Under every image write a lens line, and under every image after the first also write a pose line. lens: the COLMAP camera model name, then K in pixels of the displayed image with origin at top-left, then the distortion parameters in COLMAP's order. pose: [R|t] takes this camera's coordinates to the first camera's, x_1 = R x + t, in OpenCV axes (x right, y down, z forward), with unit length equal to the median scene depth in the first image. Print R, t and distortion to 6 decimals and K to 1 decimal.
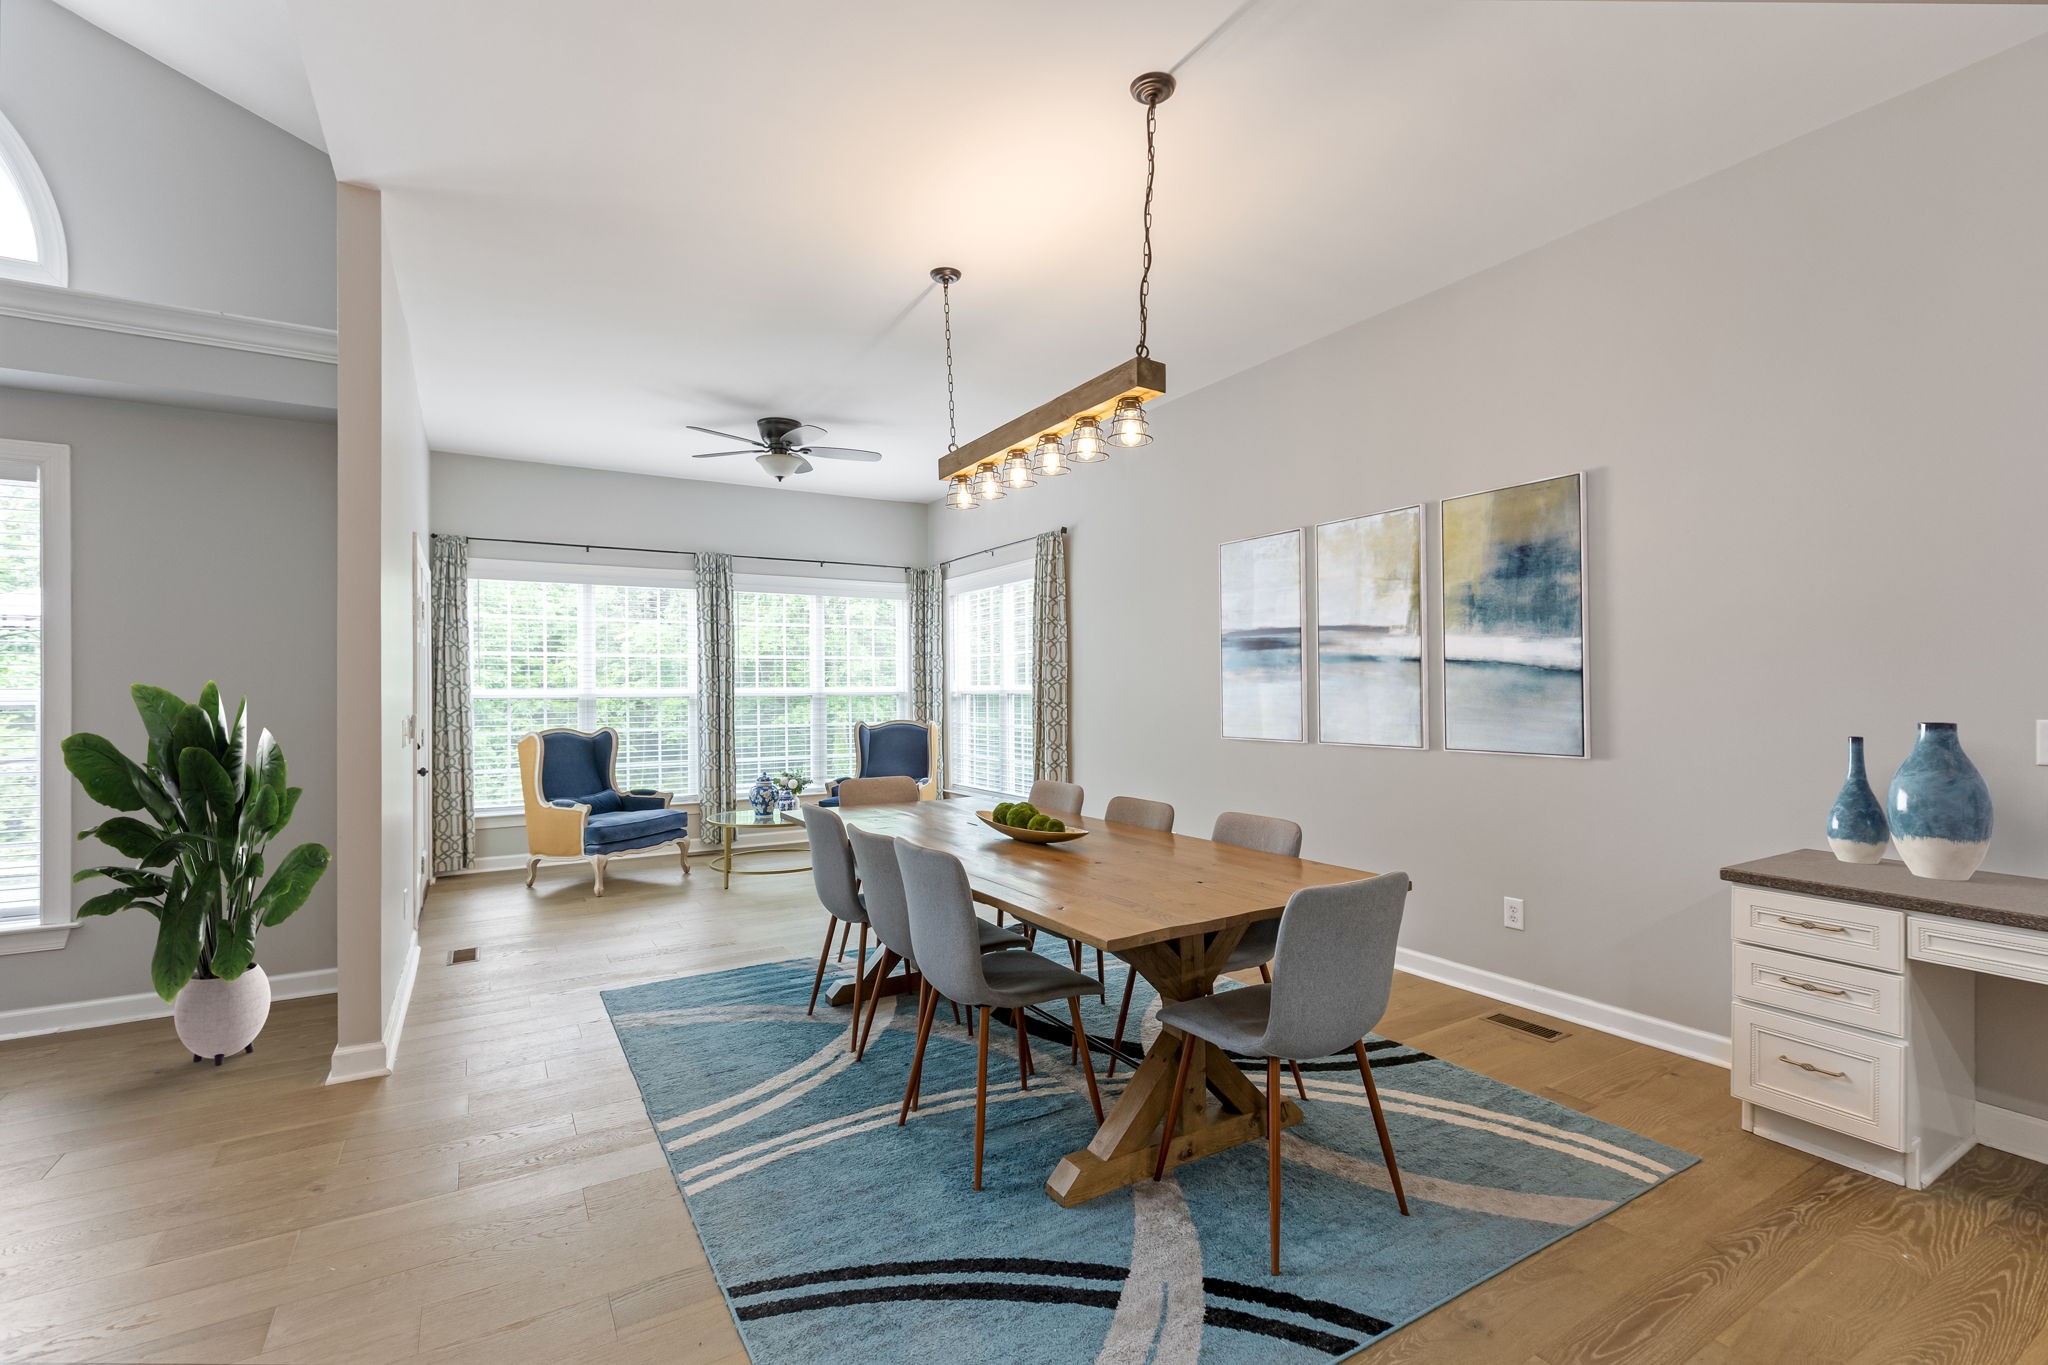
lens RADIAL K [[922.6, 0, 1015.3], [0, 922.6, 682.5], [0, 0, 1]] dist [0.000112, -0.000066]
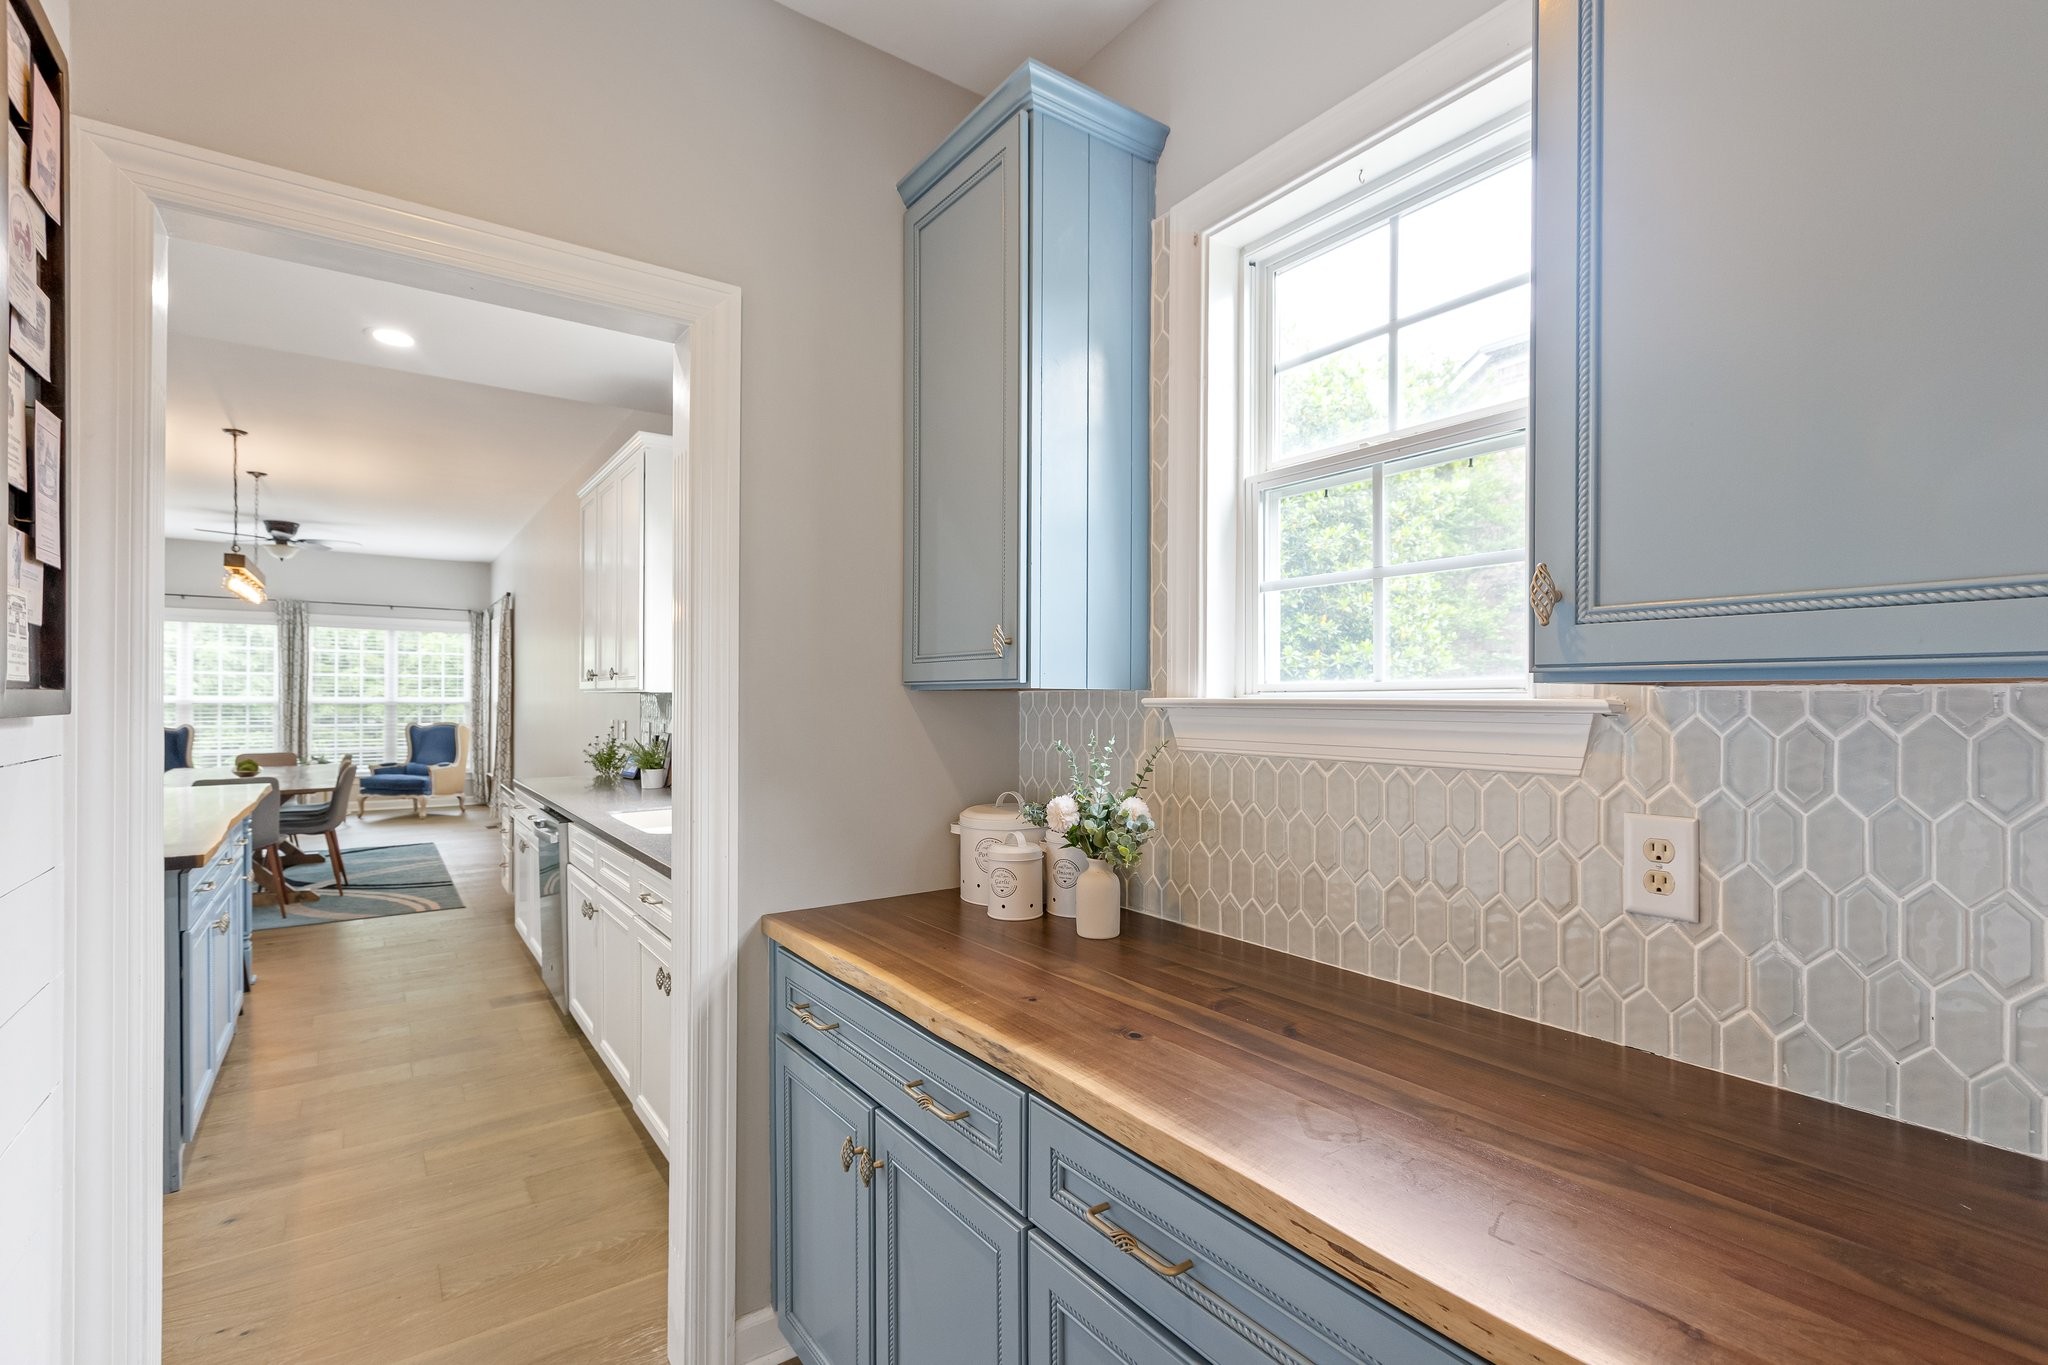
lens RADIAL K [[922.6, 0, 1026.0], [0, 922.6, 696.4], [0, 0, 1]] dist [0.000112, -0.000066]
pose [[0.995963, 0.013750, 0.088711, 0.722126], [-0.014218, 0.999888, 0.004650, -0.019154], [-0.088637, -0.005892, 0.996047, -0.534739]]
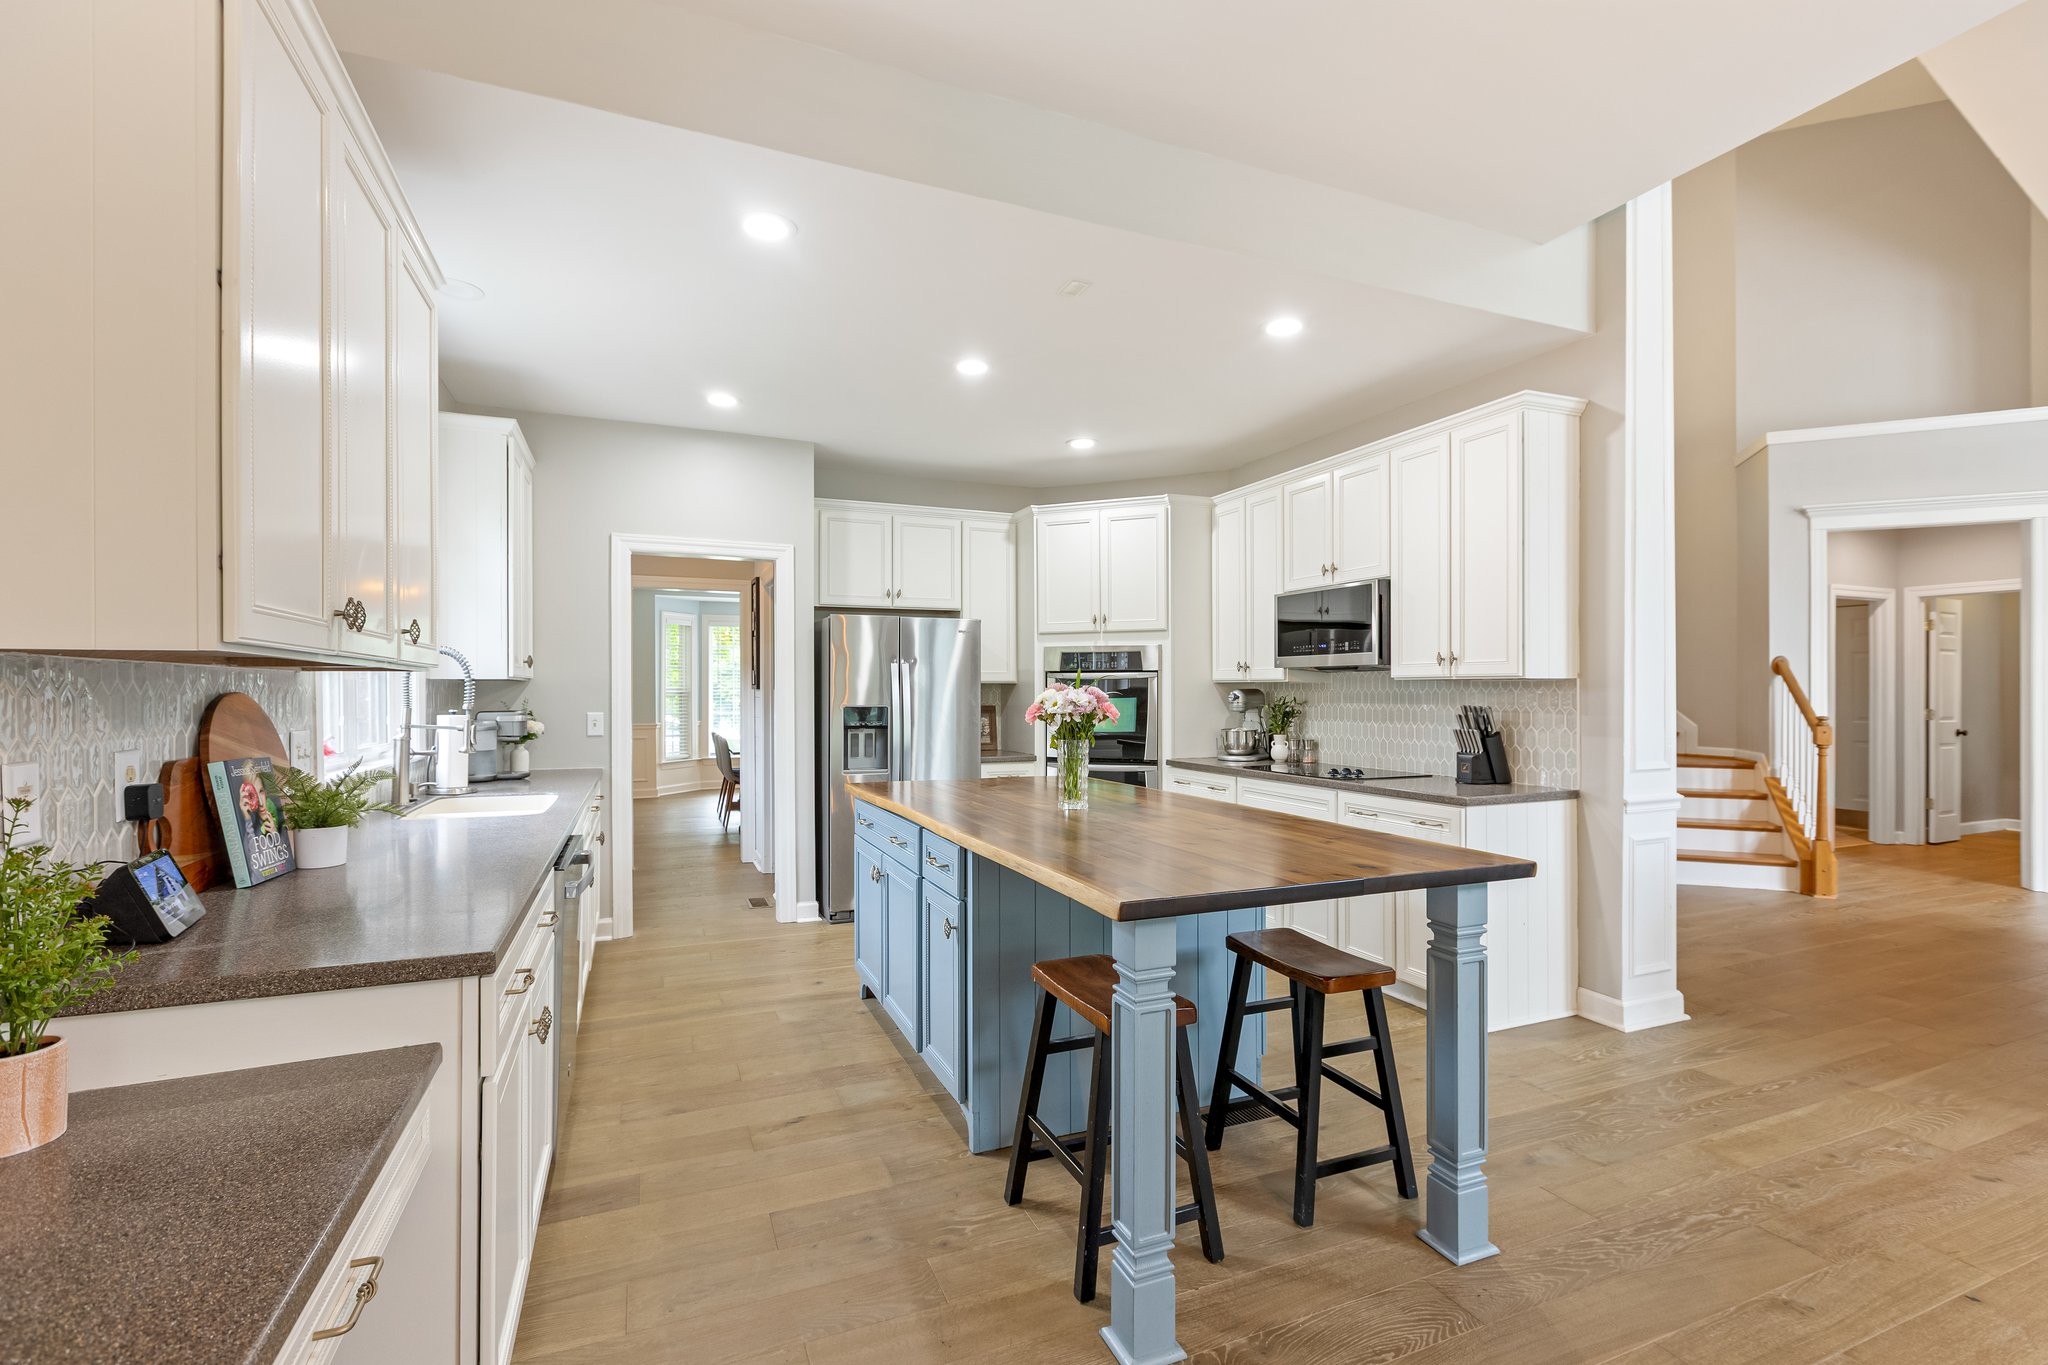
lens RADIAL K [[913.3, 0, 1036.7], [0, 913.3, 694.0], [0, 0, 1]] dist [0.009093, 0.000471]
pose [[-0.991451, 0.015924, 0.129506, 0.234087], [0.015657, 0.999873, -0.003079, -0.003154], [-0.129538, -0.001025, -0.991574, 0.415999]]
